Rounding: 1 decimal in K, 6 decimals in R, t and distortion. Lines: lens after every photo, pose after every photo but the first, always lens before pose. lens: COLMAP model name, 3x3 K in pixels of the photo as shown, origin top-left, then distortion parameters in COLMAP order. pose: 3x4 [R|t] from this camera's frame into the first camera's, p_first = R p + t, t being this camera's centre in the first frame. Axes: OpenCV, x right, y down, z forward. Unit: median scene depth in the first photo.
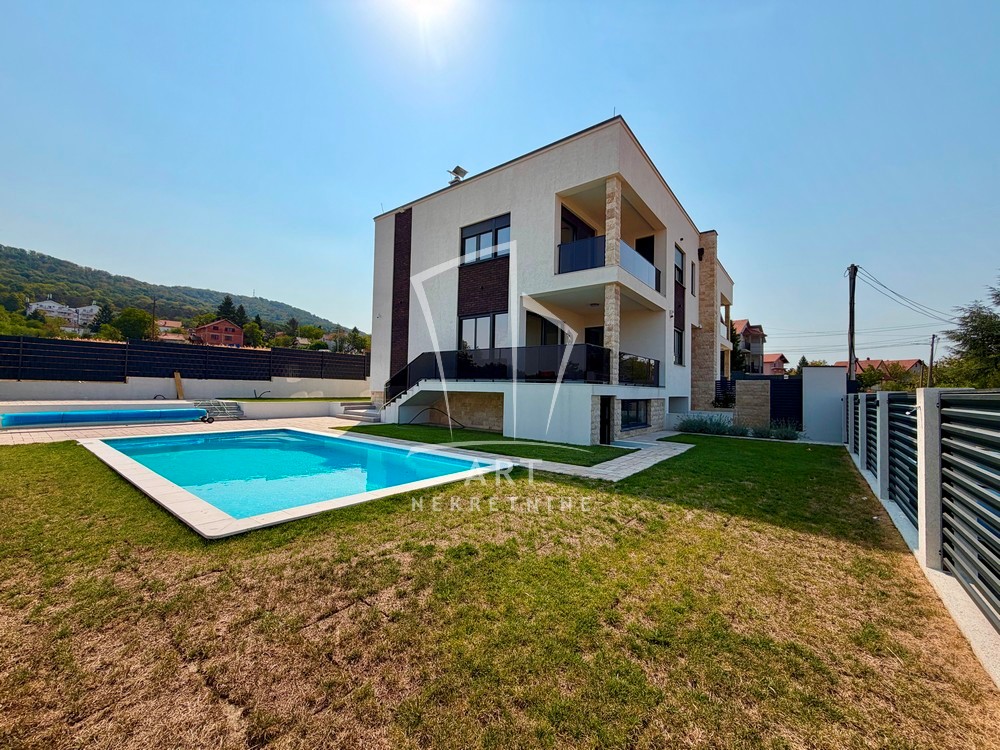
lens RADIAL K [[398.5, 0, 495.2], [0, 398.5, 374.6], [0, 0, 1]] dist [-0.001545, 0.000219]
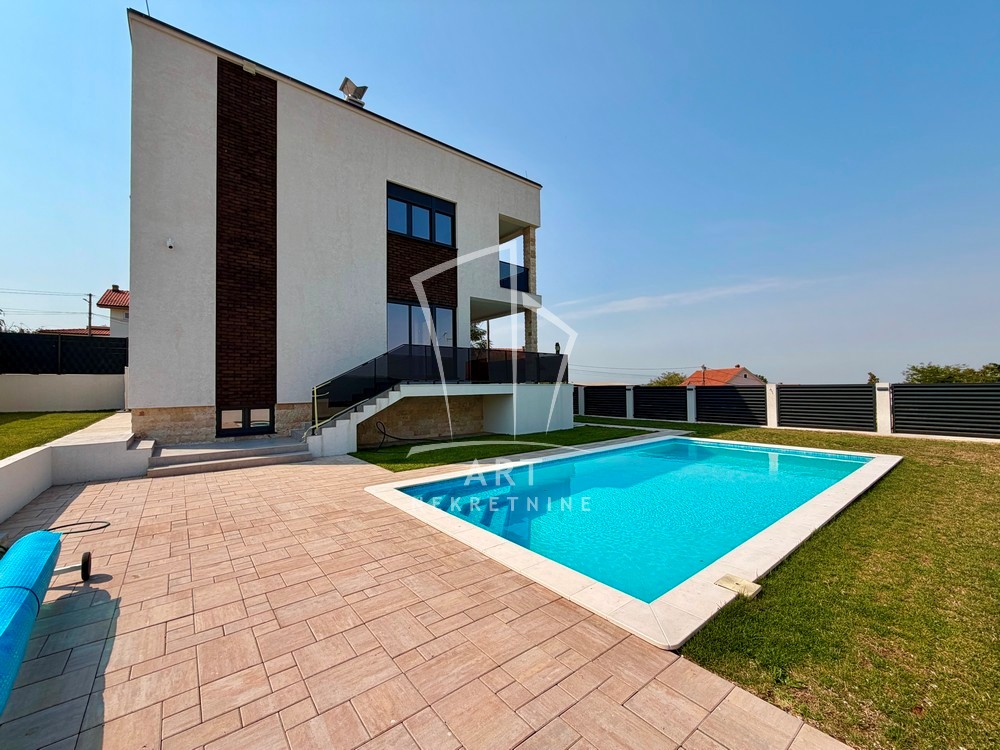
lens RADIAL K [[398.5, 0, 489.4], [0, 398.5, 378.4], [0, 0, 1]] dist [-0.001545, 0.000219]
pose [[0.236942, -0.005168, 0.971510, -0.850777], [-0.016781, 0.999815, 0.009411, -0.003526], [-0.971379, -0.018532, 0.236811, 0.684477]]
